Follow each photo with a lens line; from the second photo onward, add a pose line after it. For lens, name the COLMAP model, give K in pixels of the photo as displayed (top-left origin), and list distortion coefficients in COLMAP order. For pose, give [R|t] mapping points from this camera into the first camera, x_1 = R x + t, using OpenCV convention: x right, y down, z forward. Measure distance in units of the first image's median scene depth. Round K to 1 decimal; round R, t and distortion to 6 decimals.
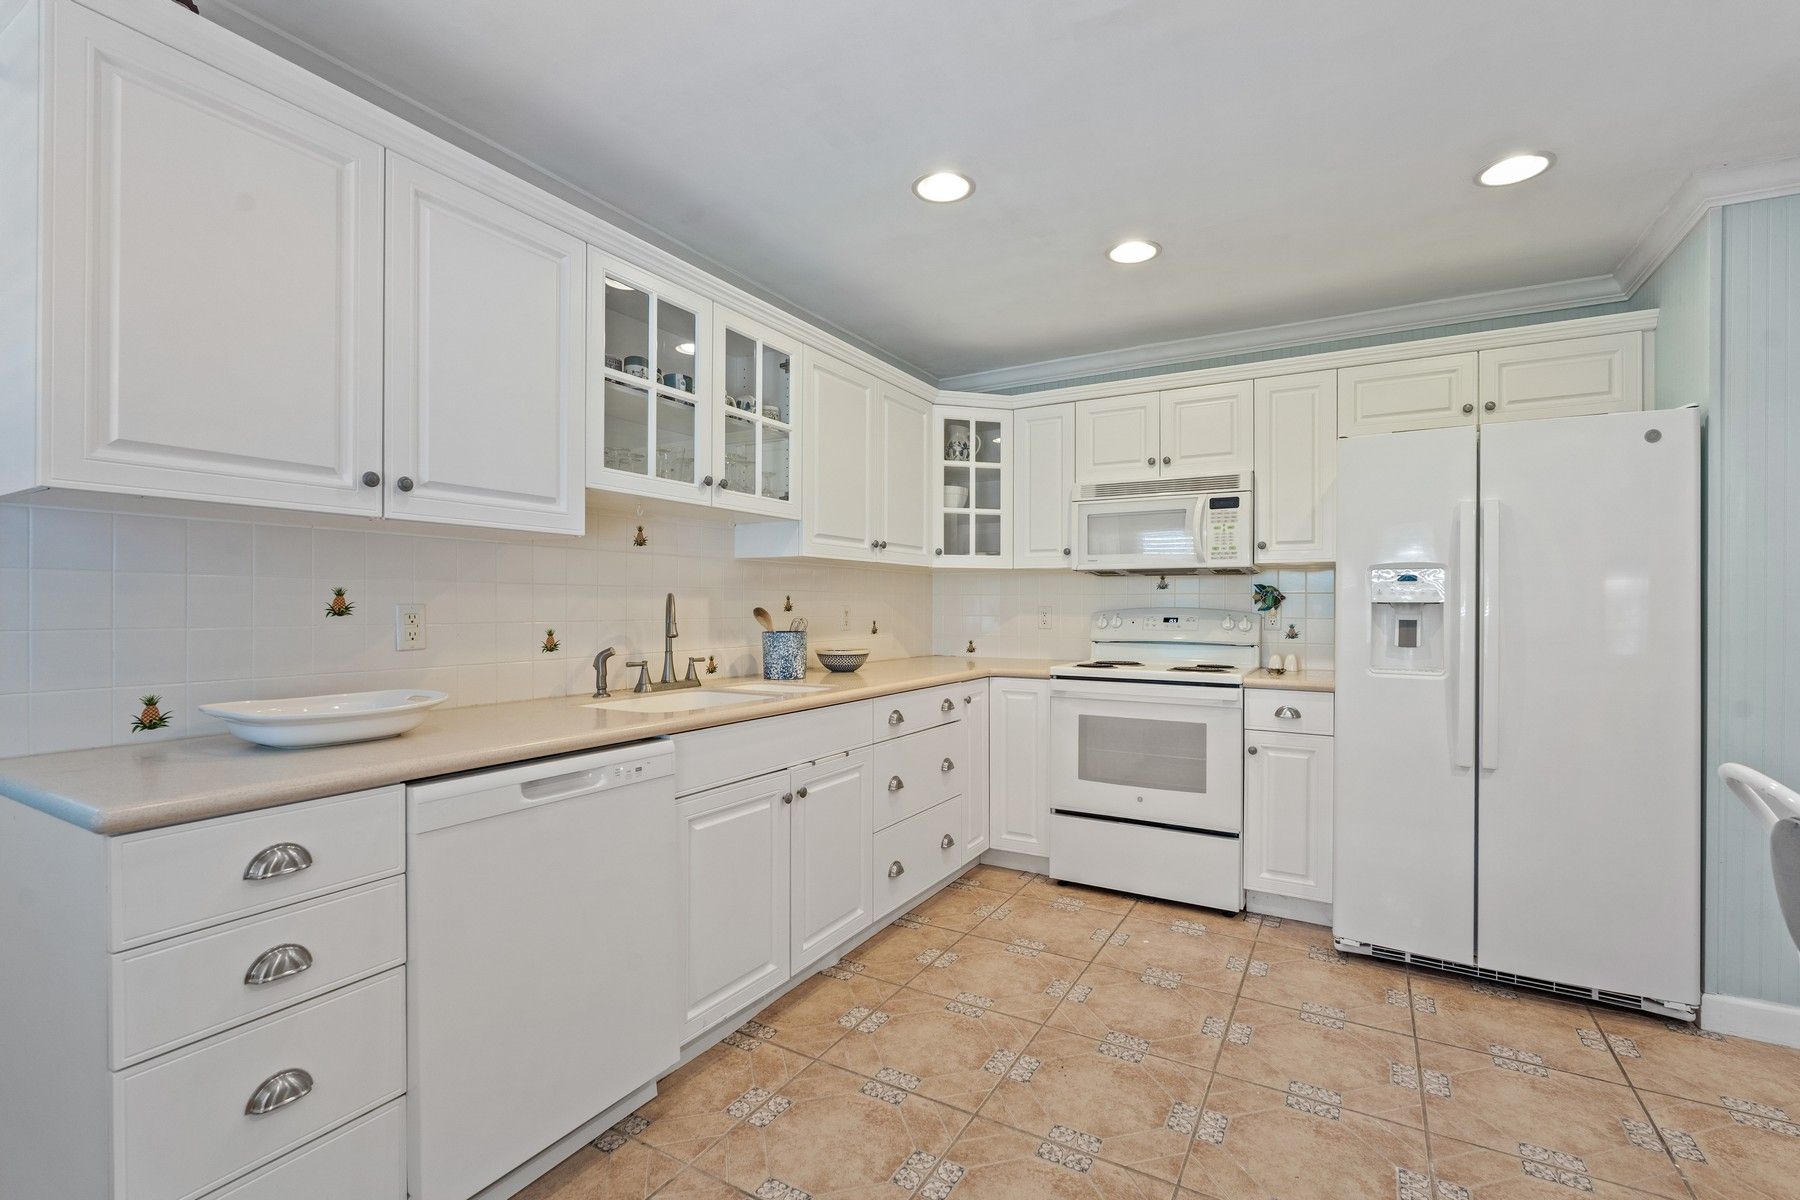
lens RADIAL K [[799.6, 0, 908.3], [0, 799.6, 605.3], [0, 0, 1]] dist [-0.000911, -0.000191]
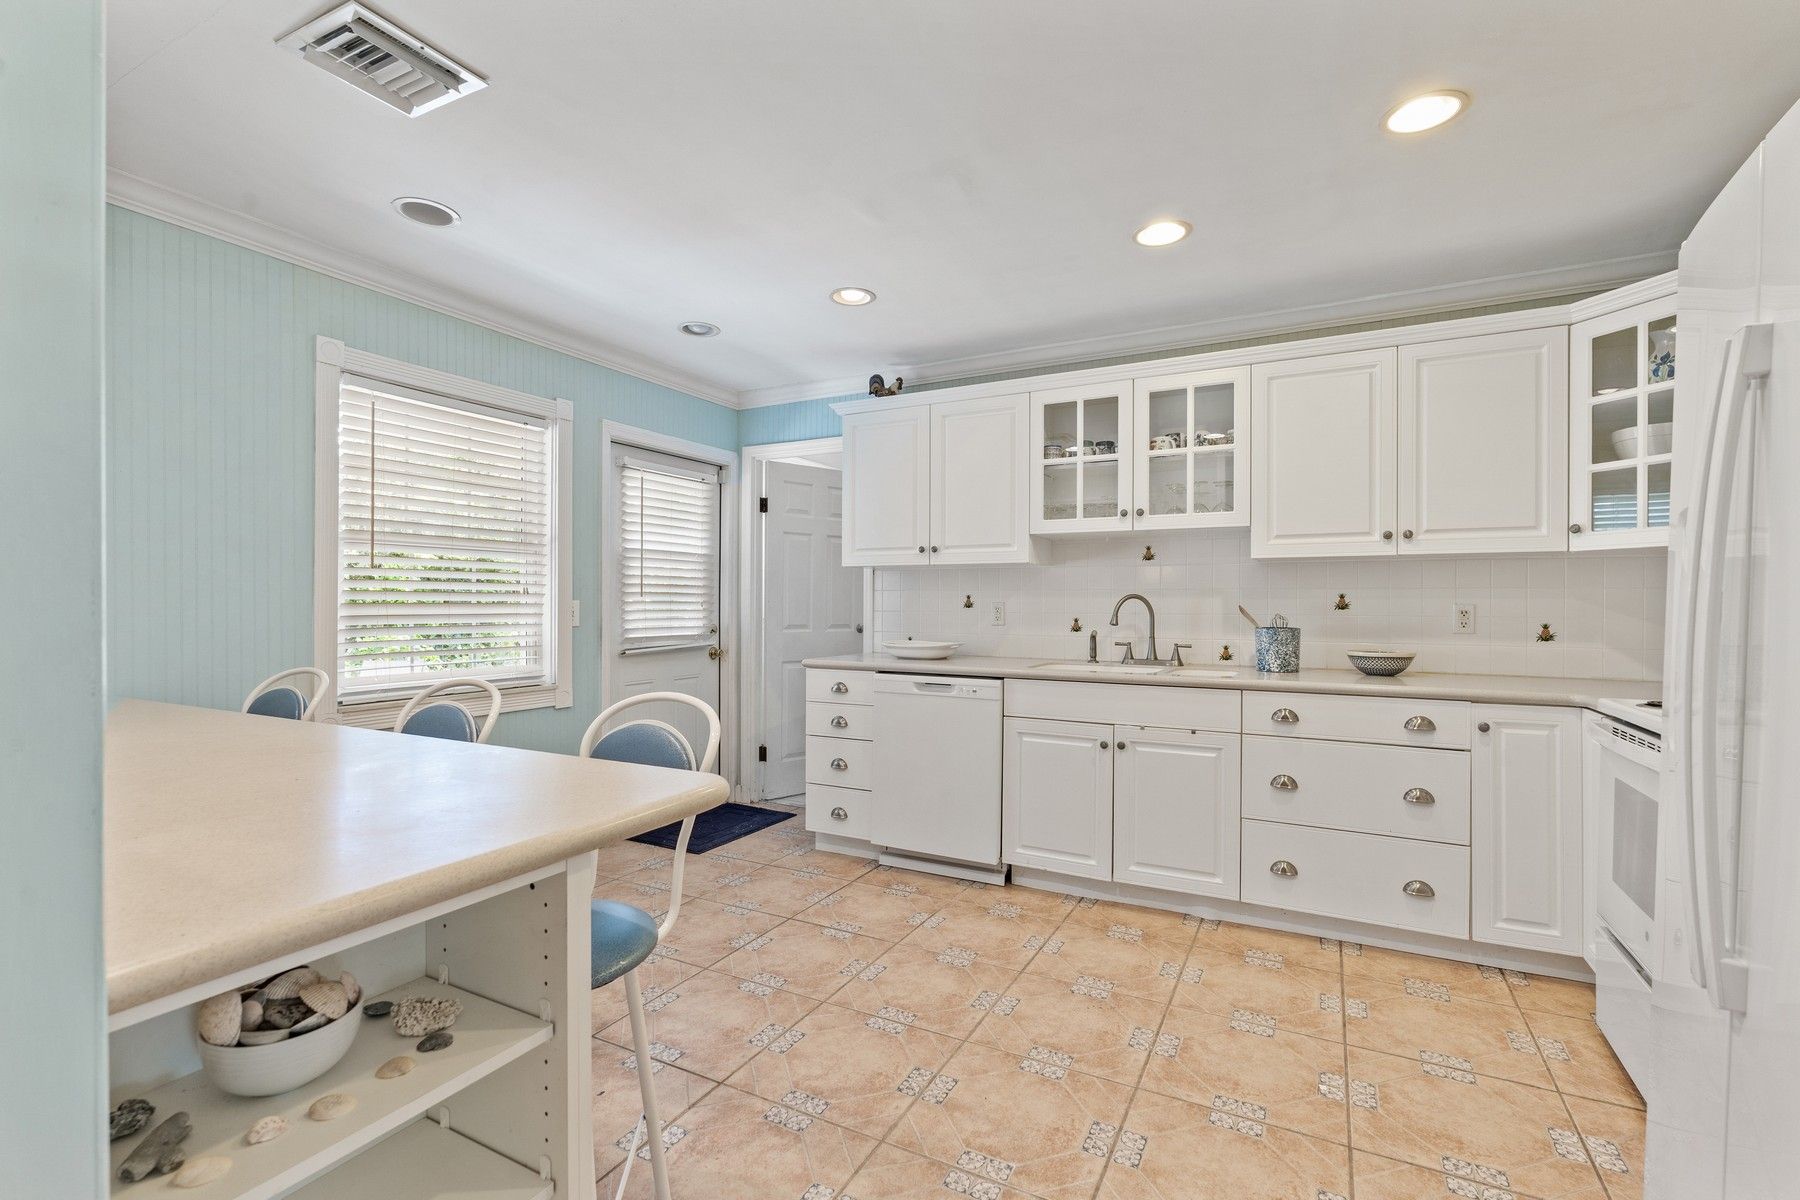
lens RADIAL K [[799.6, 0, 908.3], [0, 799.6, 605.3], [0, 0, 1]] dist [-0.000911, -0.000191]
pose [[0.035095, 0.001112, -0.999383, 0.933625], [-0.002977, 0.999995, 0.001008, 0.003052], [0.999380, 0.002939, 0.035098, 0.484250]]
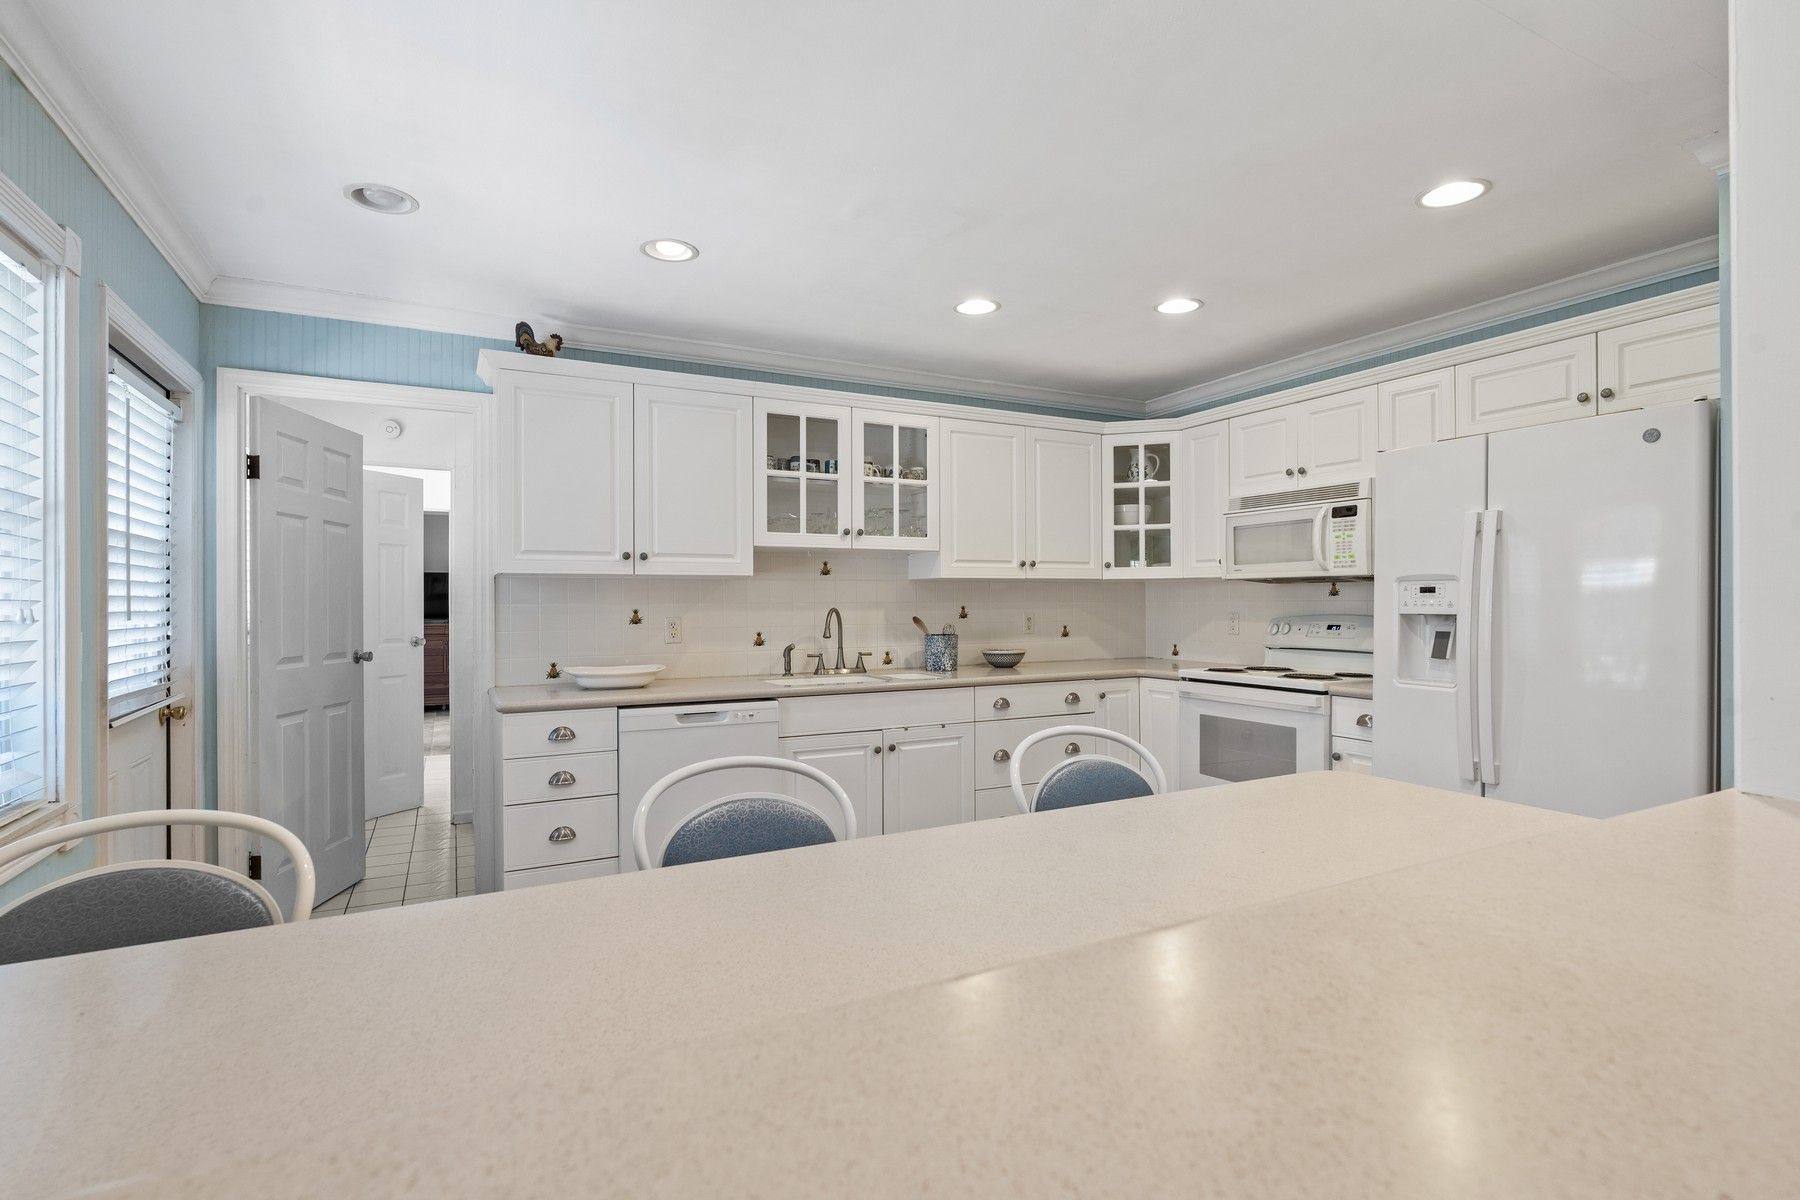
lens RADIAL K [[871.6, 0, 908.2], [0, 871.6, 600.1], [0, 0, 1]] dist [-0.002577, -0.000435]
pose [[0.845366, -0.008600, -0.534119, 0.583302], [0.007730, 0.999963, -0.003866, -0.019320], [0.534132, -0.000860, 0.845400, -0.243591]]
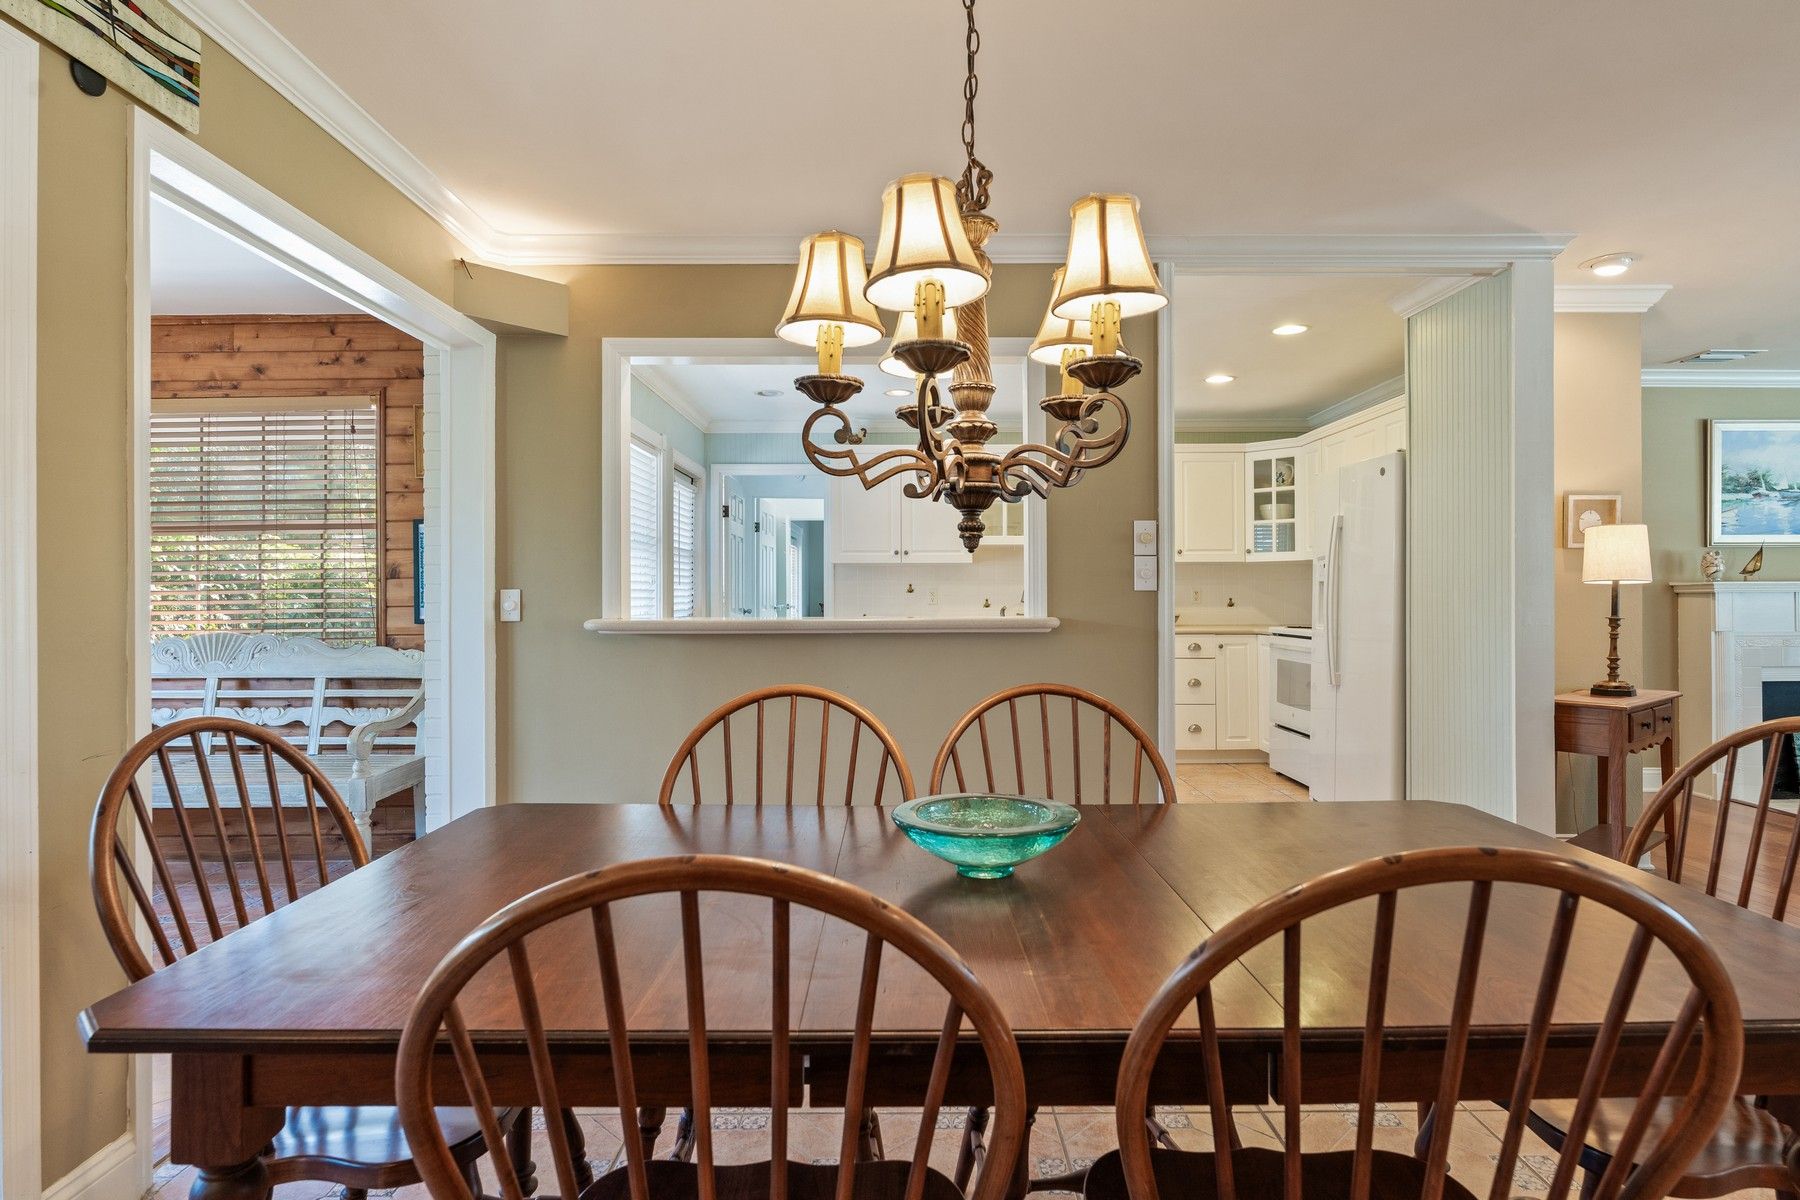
lens RADIAL K [[988.4, 0, 904.4], [0, 988.4, 595.3], [0, 0, 1]] dist [-0.001520, -0.000277]
pose [[0.495080, -0.006464, -0.868824, 1.685746], [0.004422, 0.999978, -0.004920, 0.026960], [0.868836, -0.001406, 0.495097, -0.599004]]
